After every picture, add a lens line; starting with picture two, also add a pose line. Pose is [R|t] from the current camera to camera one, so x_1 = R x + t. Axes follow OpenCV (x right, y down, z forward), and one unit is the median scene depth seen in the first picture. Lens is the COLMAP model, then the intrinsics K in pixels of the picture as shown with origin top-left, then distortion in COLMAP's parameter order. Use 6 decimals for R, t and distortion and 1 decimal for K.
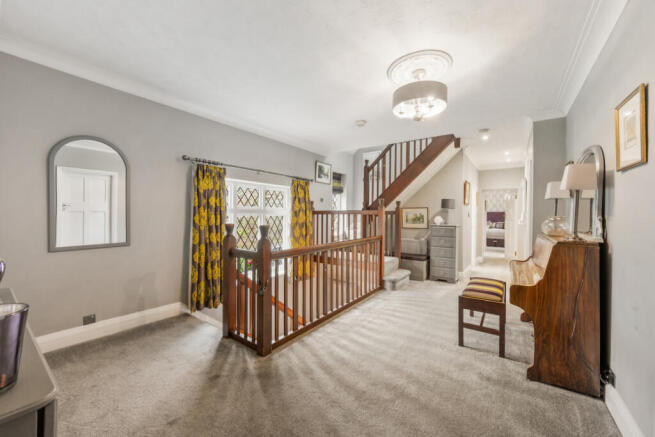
lens RADIAL K [[256.3, 0, 329.7], [0, 256.3, 214.3], [0, 0, 1]] dist [0.000314, 0.000051]
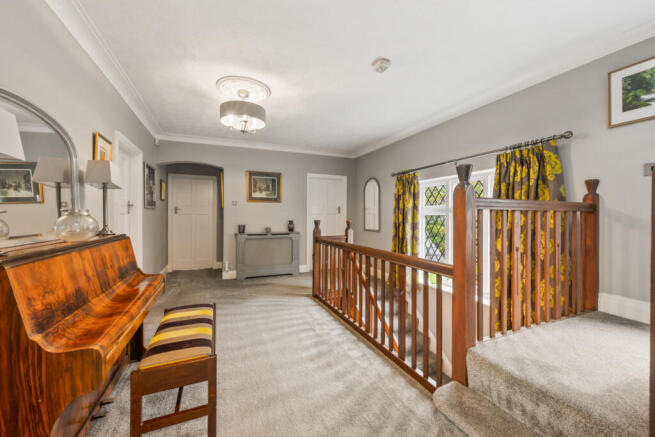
lens RADIAL K [[256.3, 0, 330.0], [0, 256.3, 216.5], [0, 0, 1]] dist [0.000314, 0.000051]
pose [[-0.510730, -0.001758, -0.859739, 0.959100], [-0.007575, 0.999968, 0.002455, 0.010334], [0.859708, 0.007766, -0.510727, 1.621969]]
